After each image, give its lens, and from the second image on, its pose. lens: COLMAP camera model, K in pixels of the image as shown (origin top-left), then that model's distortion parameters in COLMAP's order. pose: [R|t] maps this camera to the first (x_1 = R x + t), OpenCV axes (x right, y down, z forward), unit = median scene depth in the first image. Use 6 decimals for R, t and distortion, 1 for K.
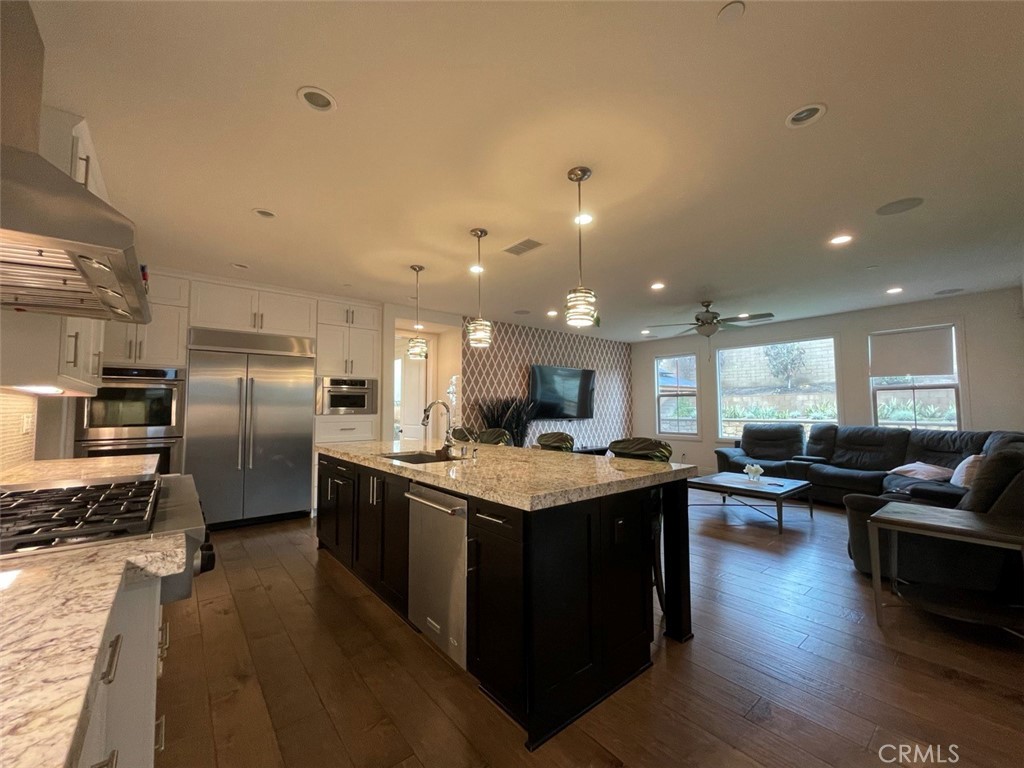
lens RADIAL K [[413.0, 0, 514.5], [0, 413.0, 384.3], [0, 0, 1]] dist [-0.004712, -0.000505]
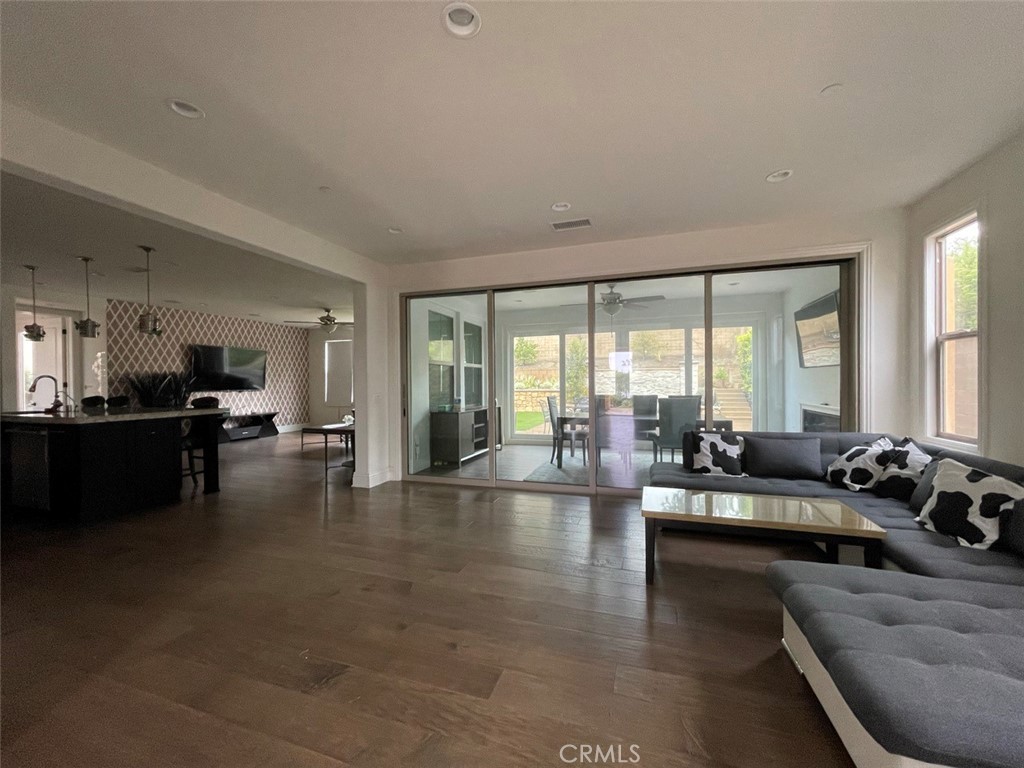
lens RADIAL K [[413.0, 0, 517.3], [0, 413.0, 385.7], [0, 0, 1]] dist [-0.004712, -0.000505]
pose [[0.844347, -0.009164, 0.535718, 0.246613], [-0.025987, 0.997977, 0.058029, -0.028428], [-0.535166, -0.062919, 0.842401, -0.629968]]
